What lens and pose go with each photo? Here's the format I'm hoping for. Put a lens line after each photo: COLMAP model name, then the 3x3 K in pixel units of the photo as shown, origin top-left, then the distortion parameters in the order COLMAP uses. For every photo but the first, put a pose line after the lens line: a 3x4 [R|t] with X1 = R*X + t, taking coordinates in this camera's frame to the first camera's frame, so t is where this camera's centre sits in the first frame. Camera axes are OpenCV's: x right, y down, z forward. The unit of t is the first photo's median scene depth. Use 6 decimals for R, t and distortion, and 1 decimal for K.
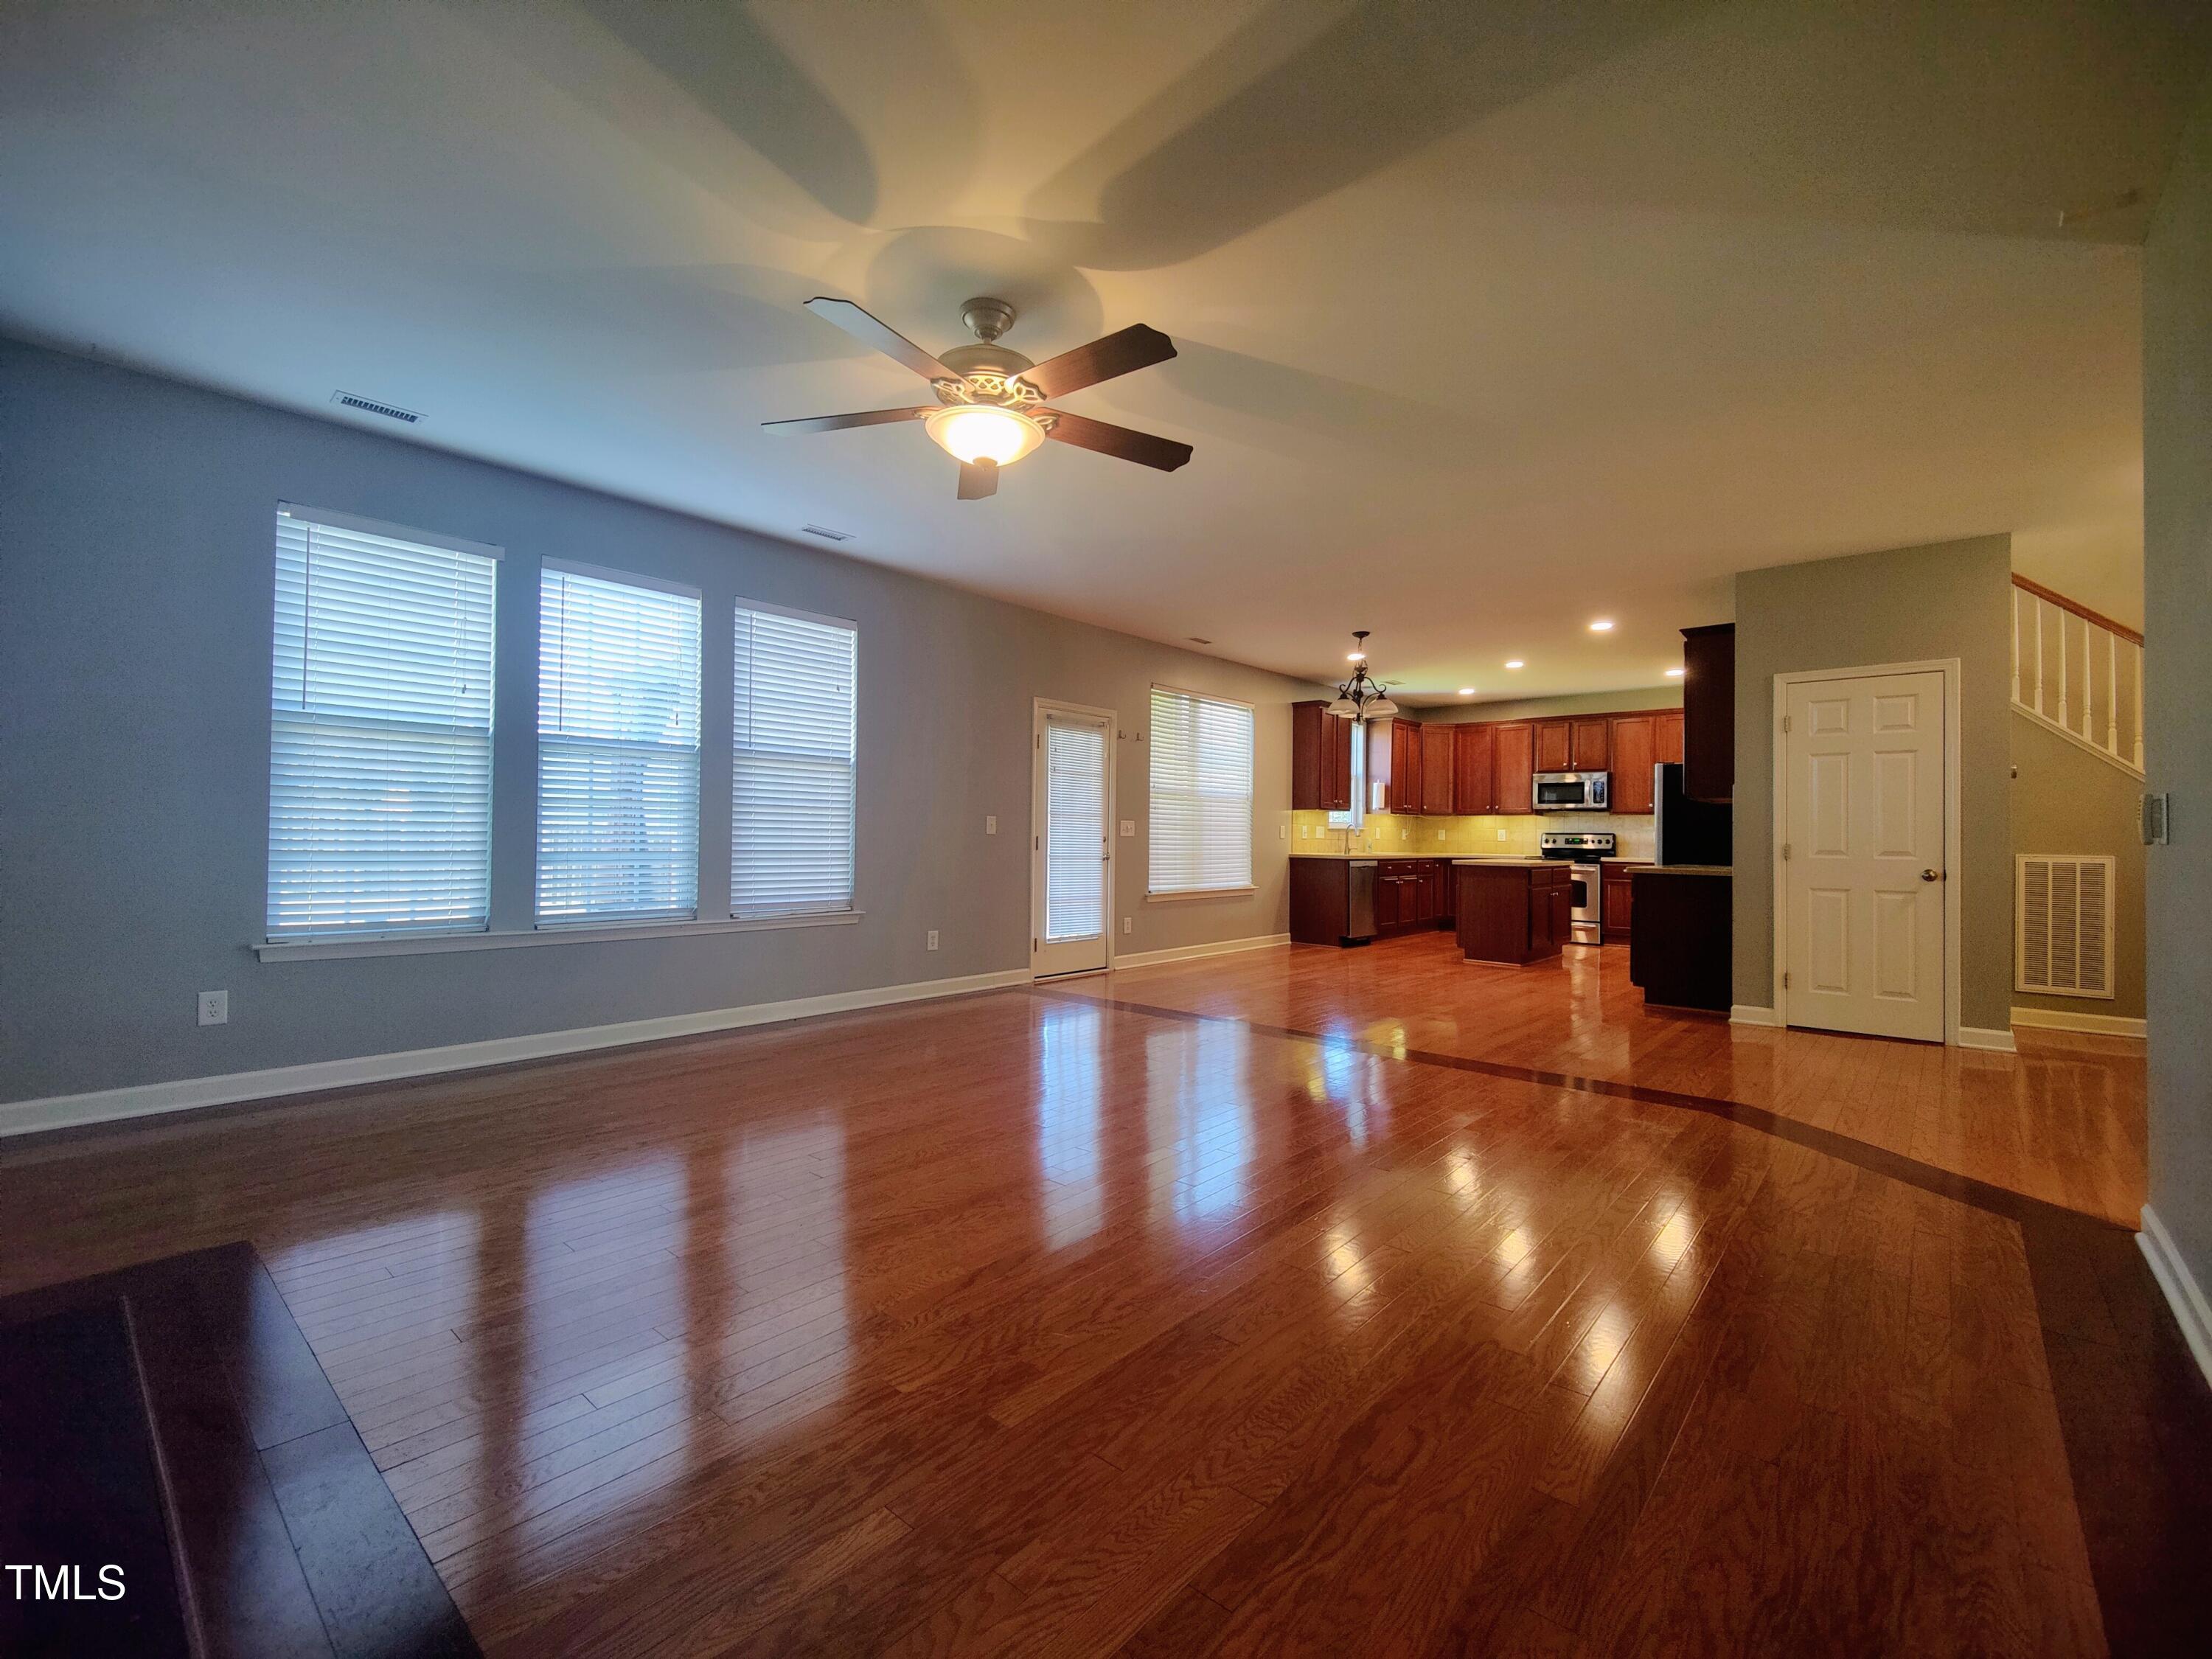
lens RADIAL K [[966.4, 0, 1125.9], [0, 966.4, 823.3], [0, 0, 1]] dist [0.019823, 0.000011]
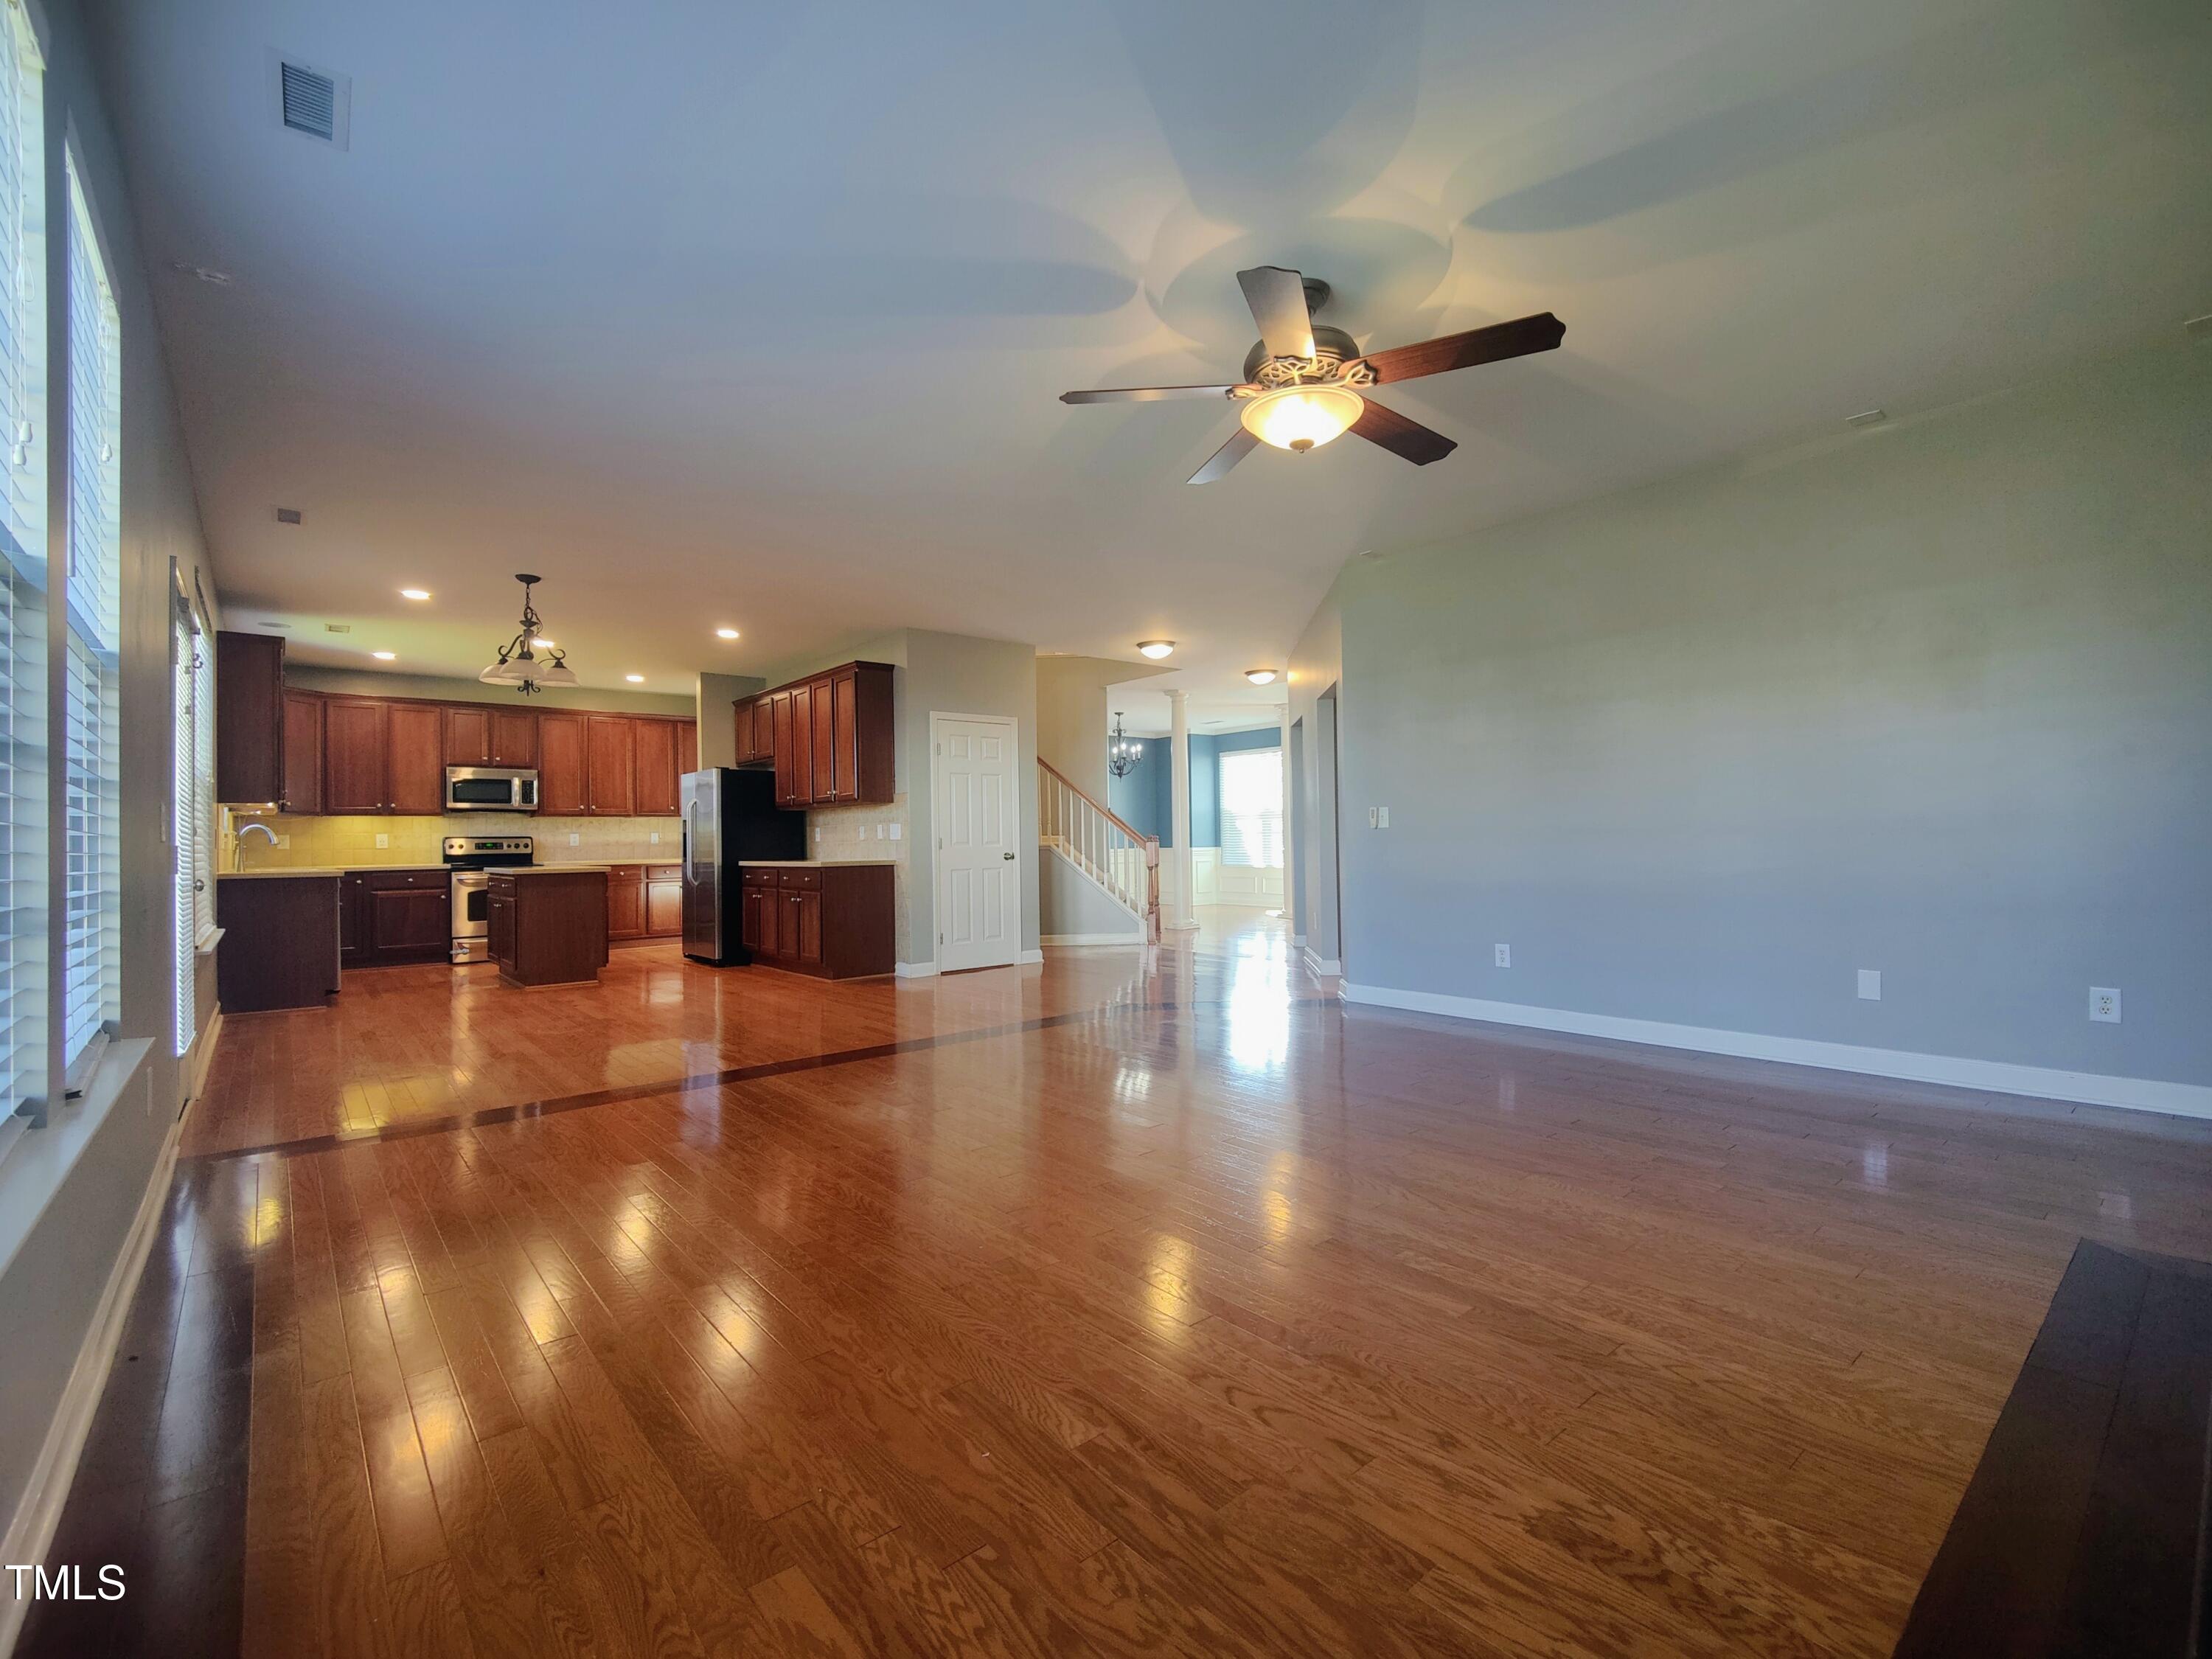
lens RADIAL K [[966.4, 0, 1125.9], [0, 966.4, 823.3], [0, 0, 1]] dist [0.019823, 0.000011]
pose [[0.145802, 0.000018, 0.989314, -0.338971], [0.005906, 0.999982, -0.000889, 0.002121], [-0.989296, 0.005973, 0.145799, 0.306347]]
